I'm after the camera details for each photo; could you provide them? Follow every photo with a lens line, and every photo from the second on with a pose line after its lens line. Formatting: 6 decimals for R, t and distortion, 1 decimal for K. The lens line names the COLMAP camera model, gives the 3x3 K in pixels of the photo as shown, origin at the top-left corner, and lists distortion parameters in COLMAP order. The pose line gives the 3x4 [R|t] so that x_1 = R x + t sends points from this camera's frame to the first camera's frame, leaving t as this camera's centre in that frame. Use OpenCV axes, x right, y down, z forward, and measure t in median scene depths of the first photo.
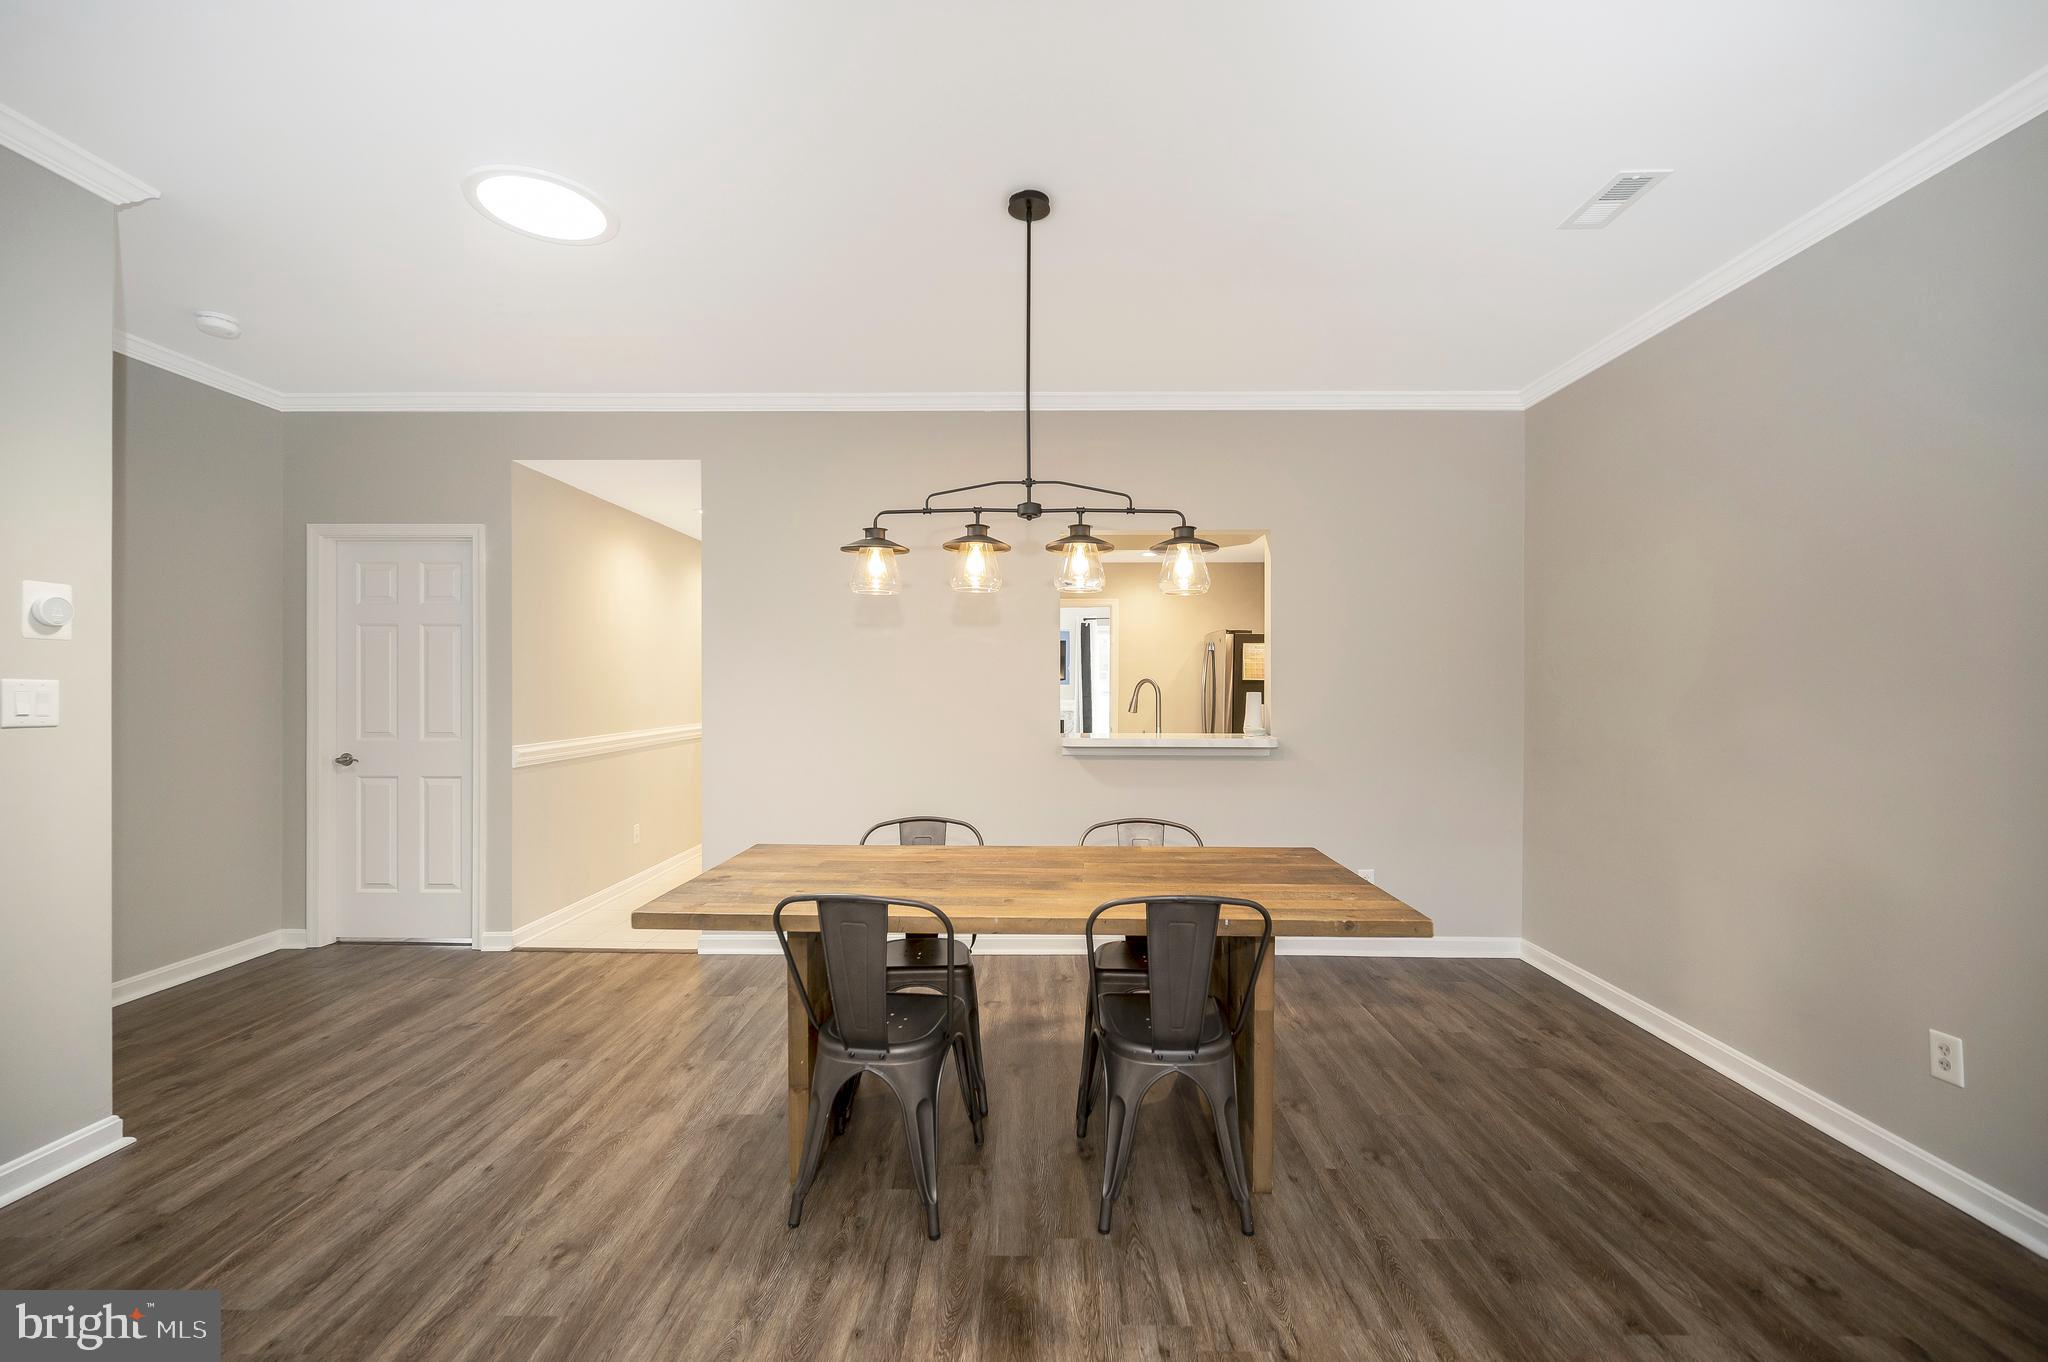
lens RADIAL K [[844.0, 0, 1030.1], [0, 844.0, 690.8], [0, 0, 1]] dist [0.000481, -0.000224]
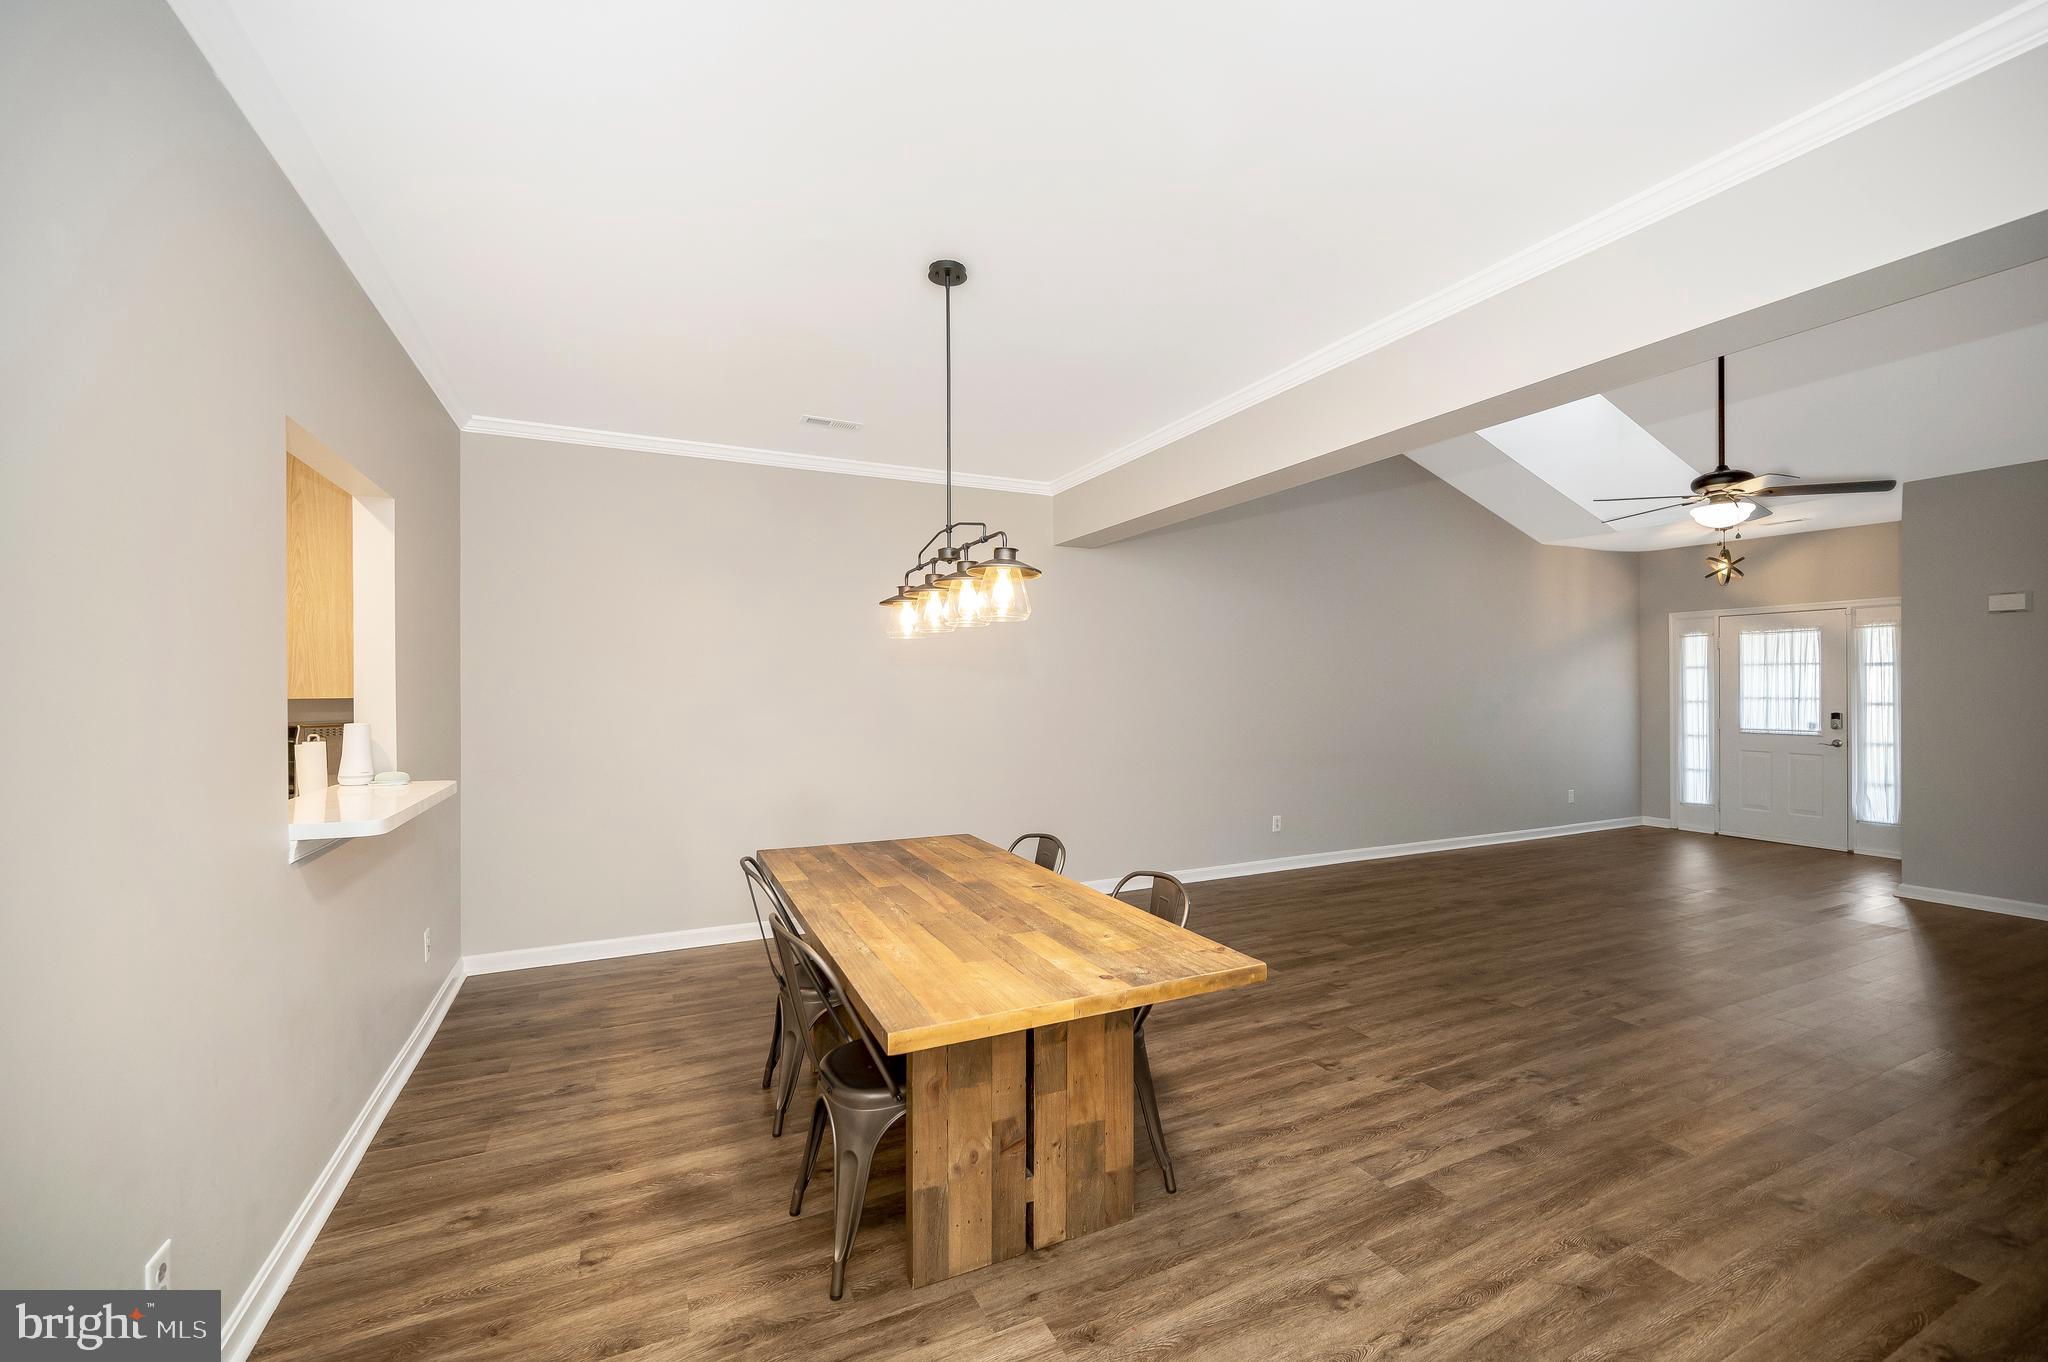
lens RADIAL K [[827.2, 0, 1024.0], [0, 827.2, 681.0], [0, 0, 1]] dist [0.000806, 0.000039]
pose [[-0.436469, 0.005260, 0.899704, -1.099120], [0.006079, 0.999977, -0.002897, -0.052893], [-0.899699, 0.004205, -0.436491, 1.518210]]
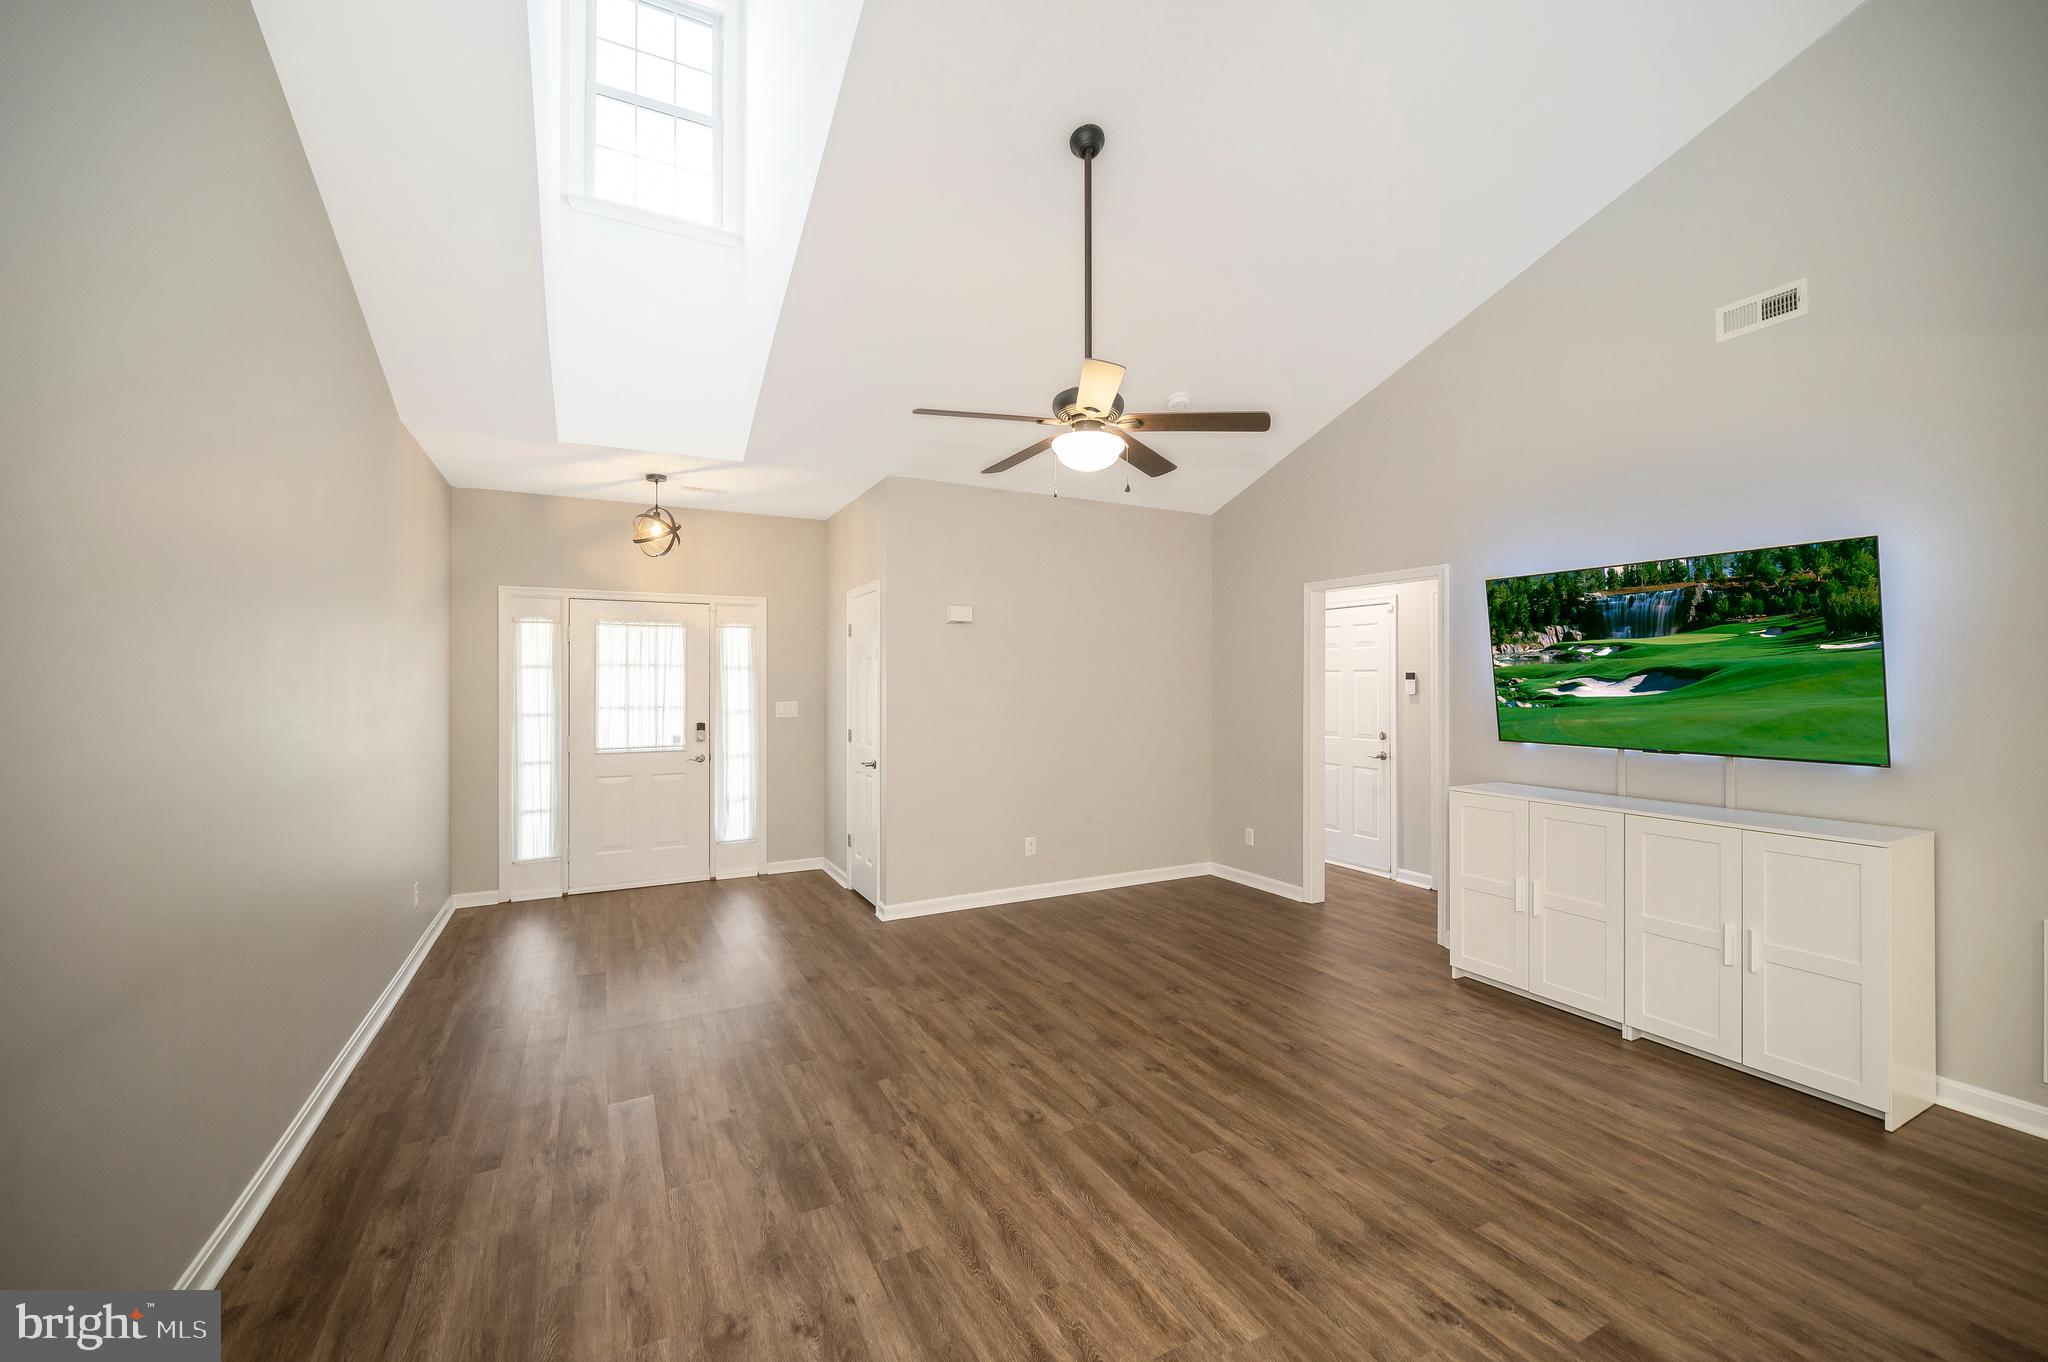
lens RADIAL K [[814.2, 0, 1035.4], [0, 814.2, 676.0], [0, 0, 1]] dist [-0.000886, -0.000117]
pose [[-0.874689, -0.003600, -0.484672, 0.668193], [-0.002694, 0.999993, -0.002565, -0.073207], [0.484678, -0.000938, -0.874692, 0.302304]]
